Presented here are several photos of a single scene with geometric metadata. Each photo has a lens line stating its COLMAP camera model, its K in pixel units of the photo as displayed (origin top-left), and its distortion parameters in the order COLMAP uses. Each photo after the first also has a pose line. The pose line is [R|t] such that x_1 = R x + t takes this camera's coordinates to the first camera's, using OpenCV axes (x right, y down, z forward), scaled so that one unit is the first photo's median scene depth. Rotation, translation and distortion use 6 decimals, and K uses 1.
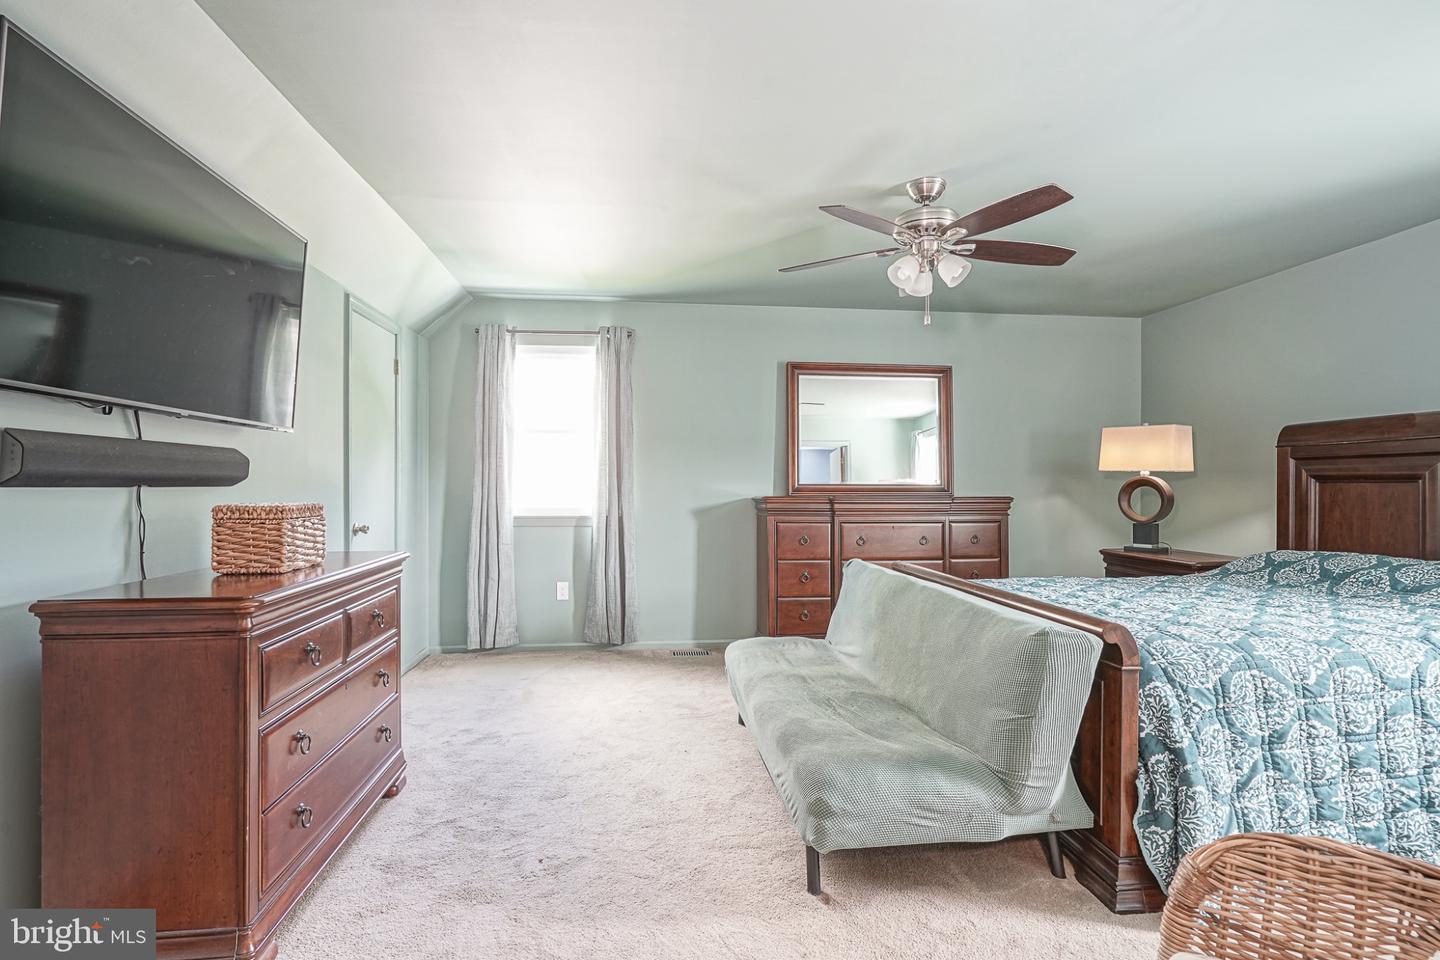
lens RADIAL K [[692.6, 0, 717.4], [0, 692.6, 490.6], [0, 0, 1]] dist [-0.003467, 0.002083]
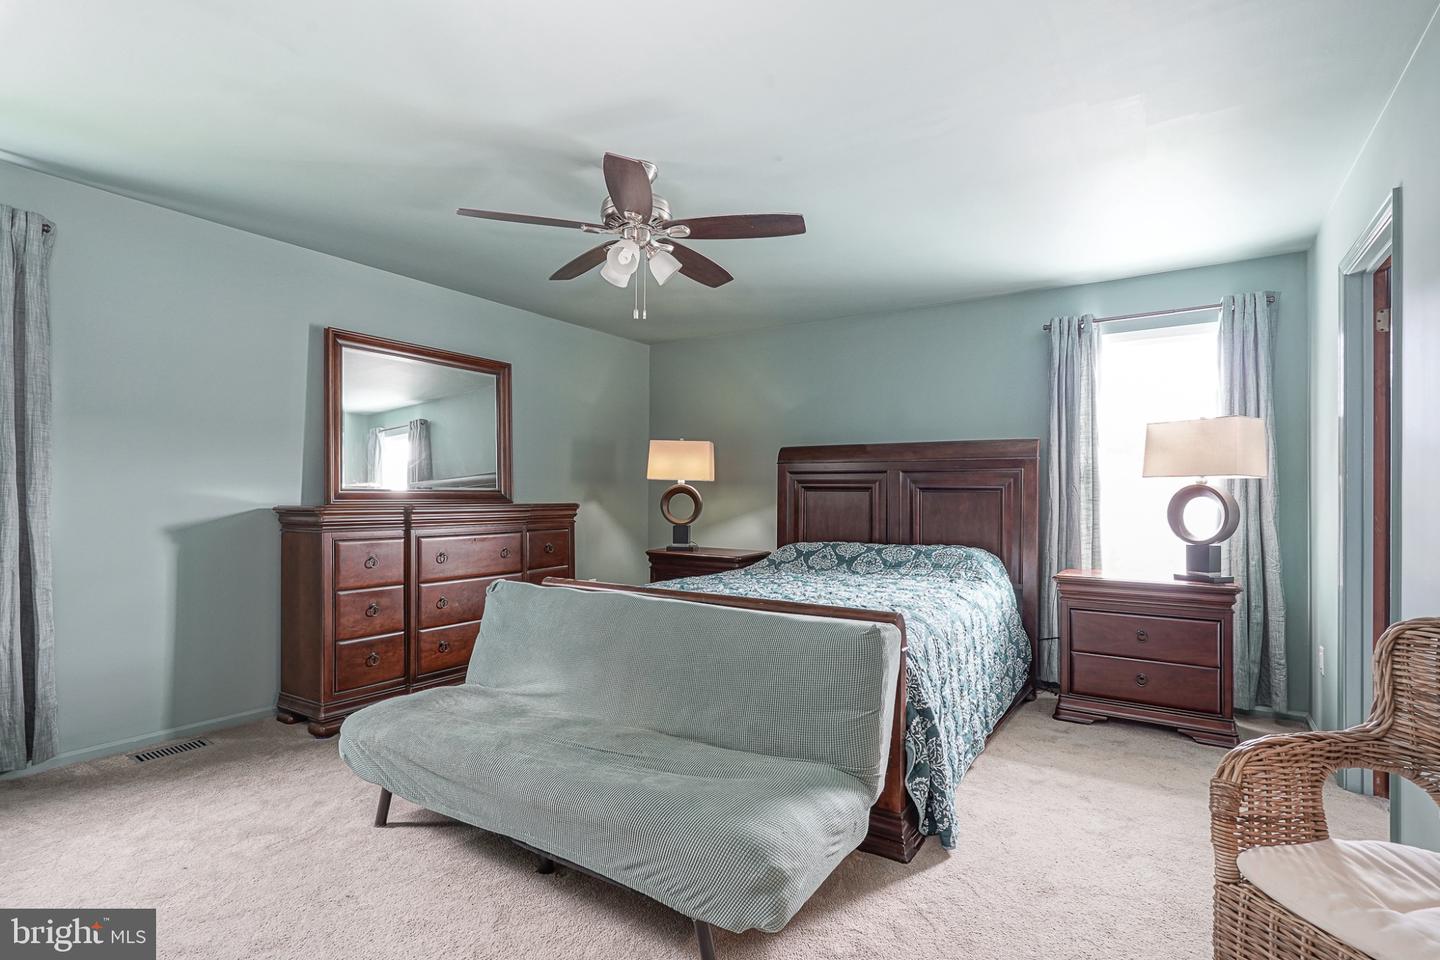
lens RADIAL K [[692.6, 0, 717.4], [0, 692.6, 490.6], [0, 0, 1]] dist [-0.003467, 0.002083]
pose [[0.643076, 0.006026, 0.765779, -0.222539], [0.000373, 0.999966, -0.008182, -0.001407], [-0.765802, 0.005547, 0.643052, 0.212837]]
